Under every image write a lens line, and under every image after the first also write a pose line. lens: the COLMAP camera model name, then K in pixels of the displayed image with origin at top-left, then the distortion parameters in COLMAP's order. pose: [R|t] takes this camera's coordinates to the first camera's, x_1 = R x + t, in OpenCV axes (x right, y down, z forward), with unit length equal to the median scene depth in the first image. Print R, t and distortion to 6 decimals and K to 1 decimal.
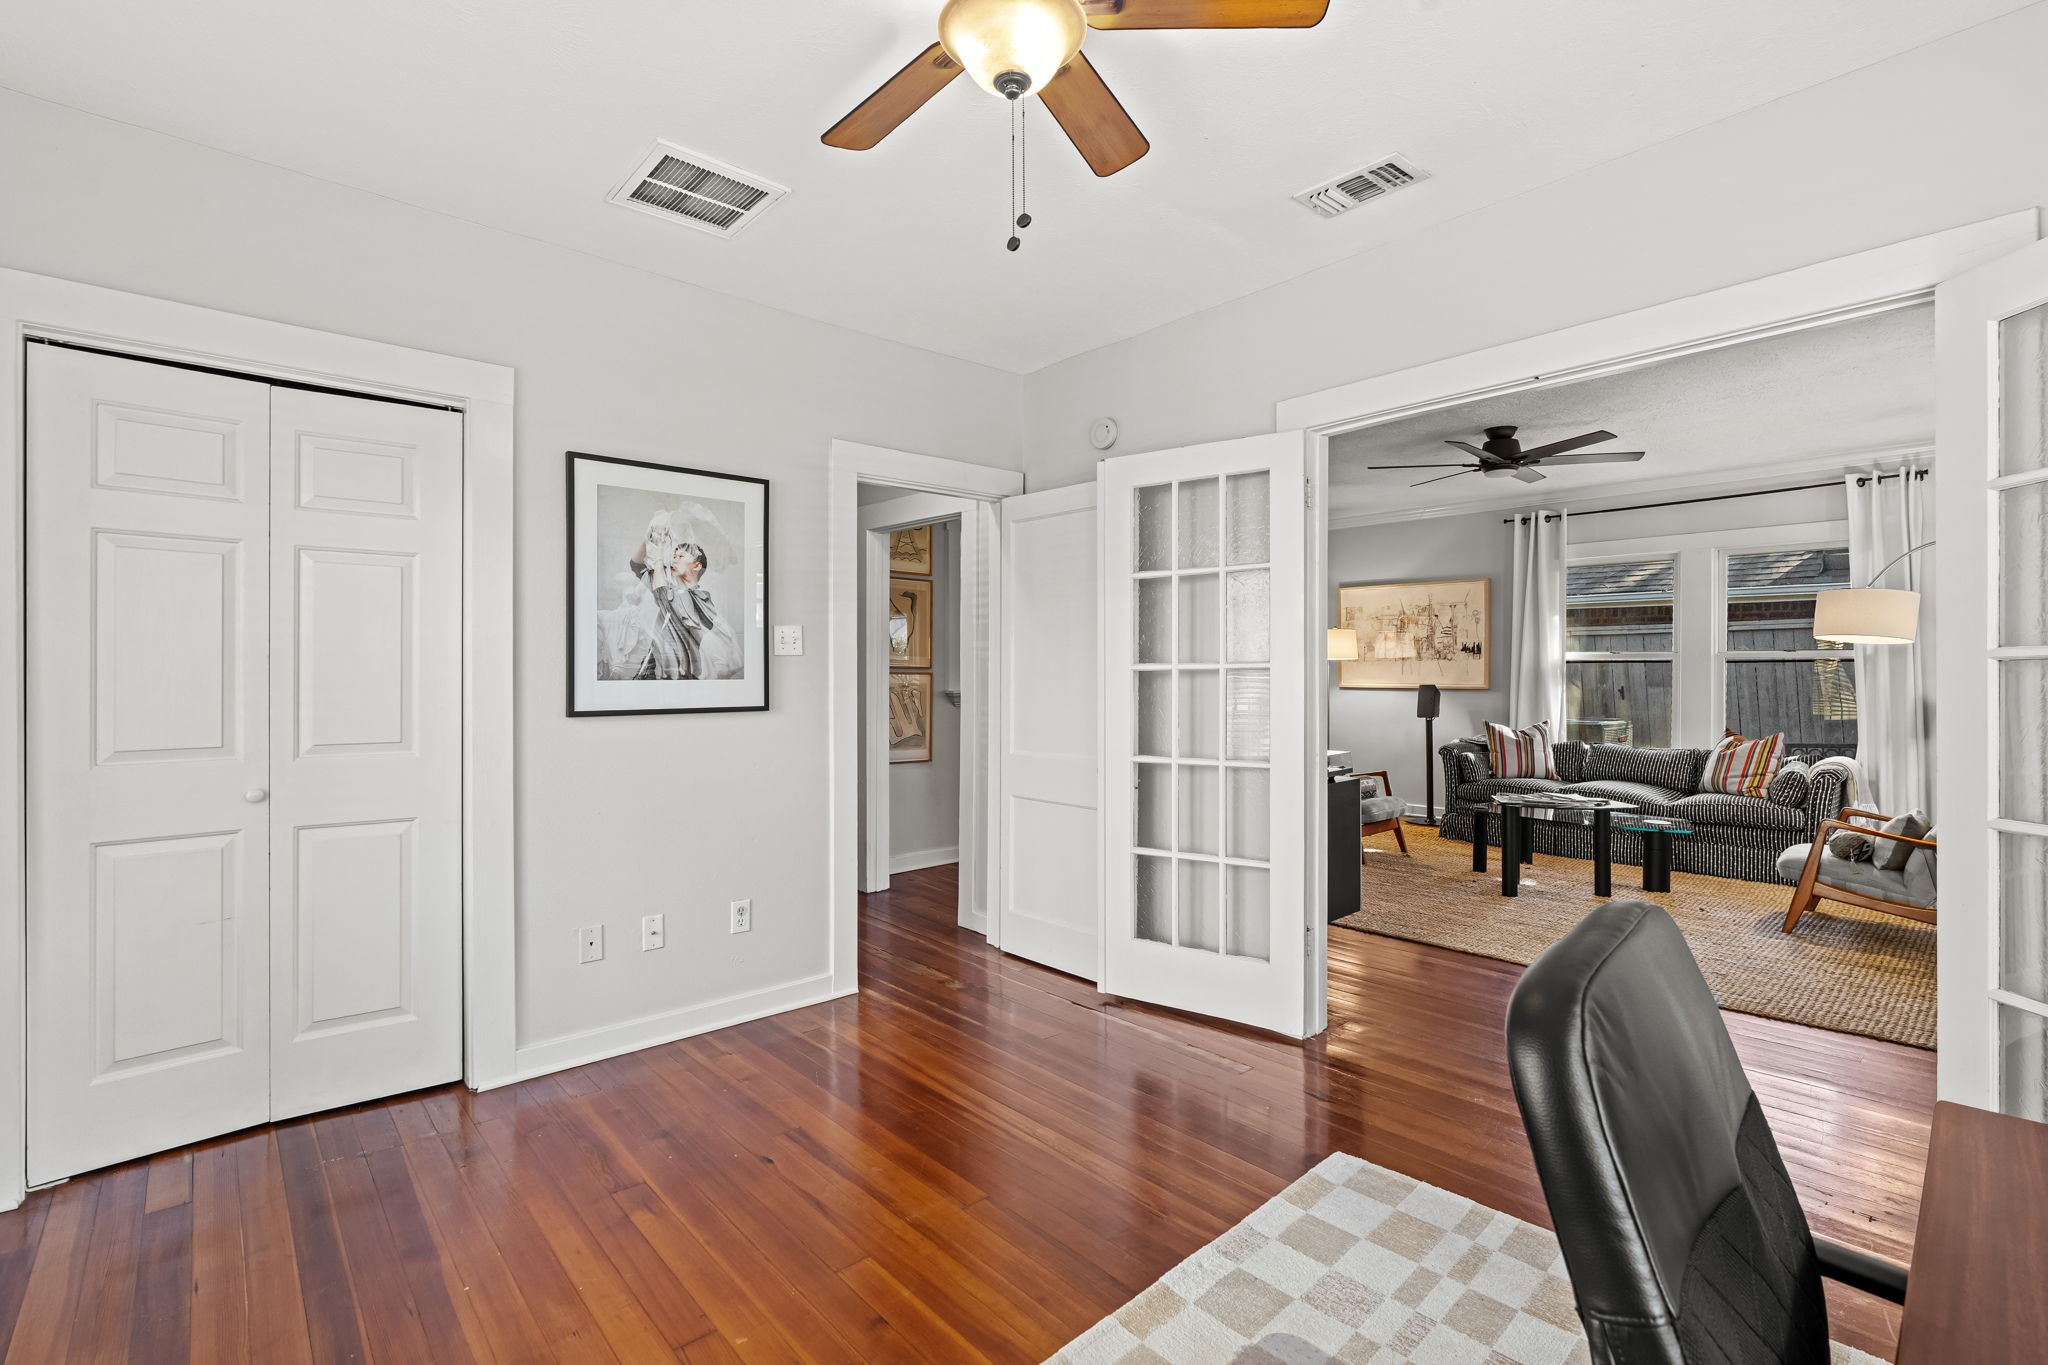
lens RADIAL K [[924.0, 0, 1016.6], [0, 924.0, 670.1], [0, 0, 1]] dist [-0.002446, -0.000165]
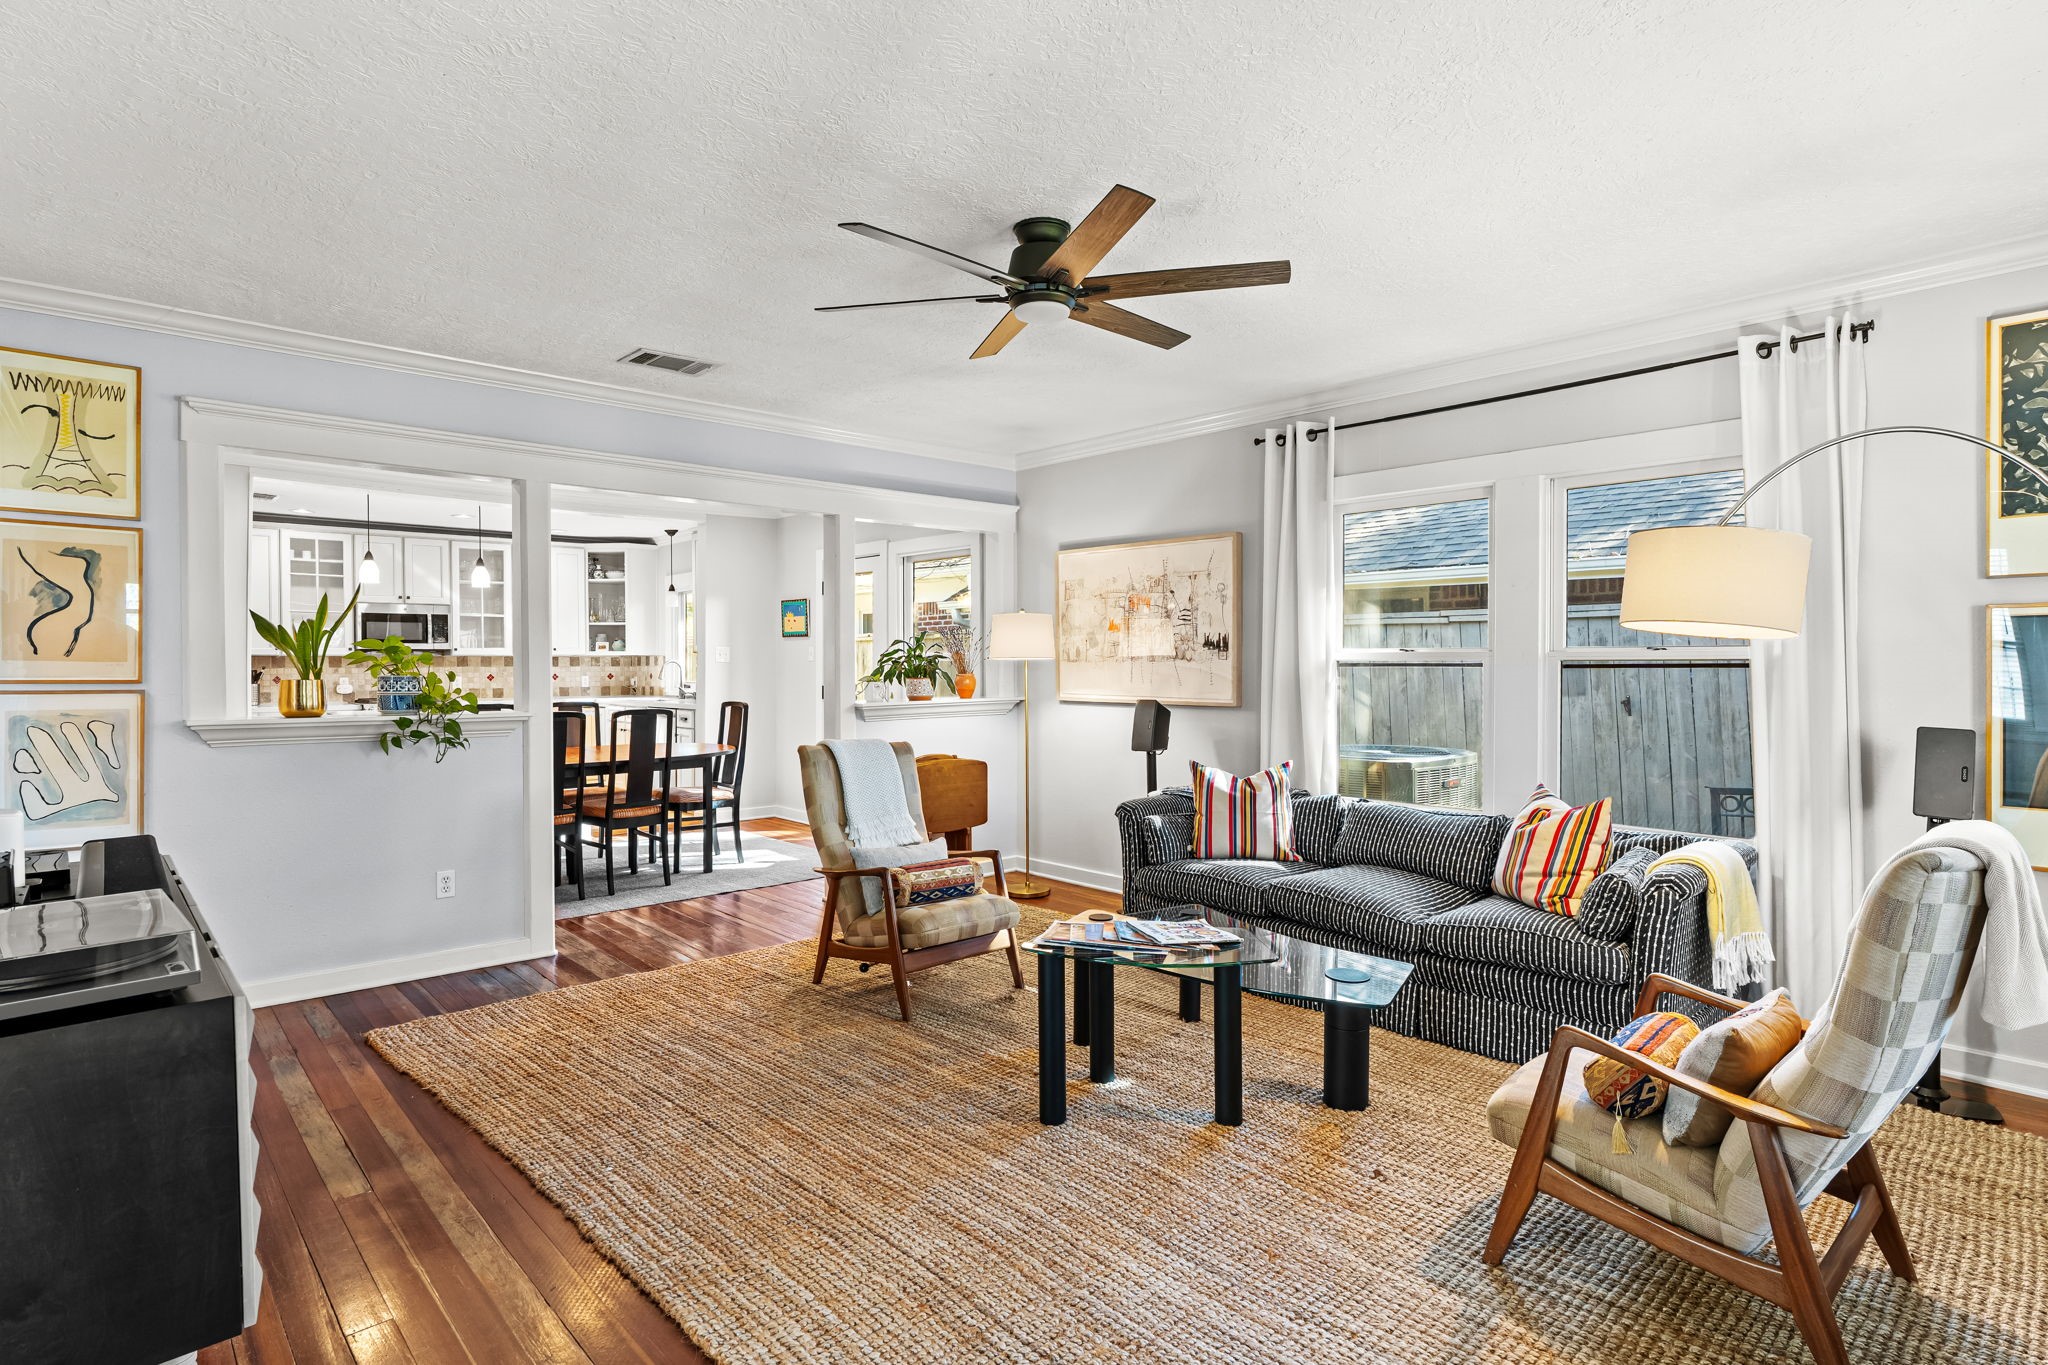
lens RADIAL K [[1026.9, 0, 1018.6], [0, 1026.9, 664.5], [0, 0, 1]] dist [-0.003777, -0.000613]
pose [[0.999997, -0.001904, 0.001588, 0.459275], [0.001897, 0.999988, 0.004444, -0.015145], [-0.001597, -0.004441, 0.999989, 0.373430]]
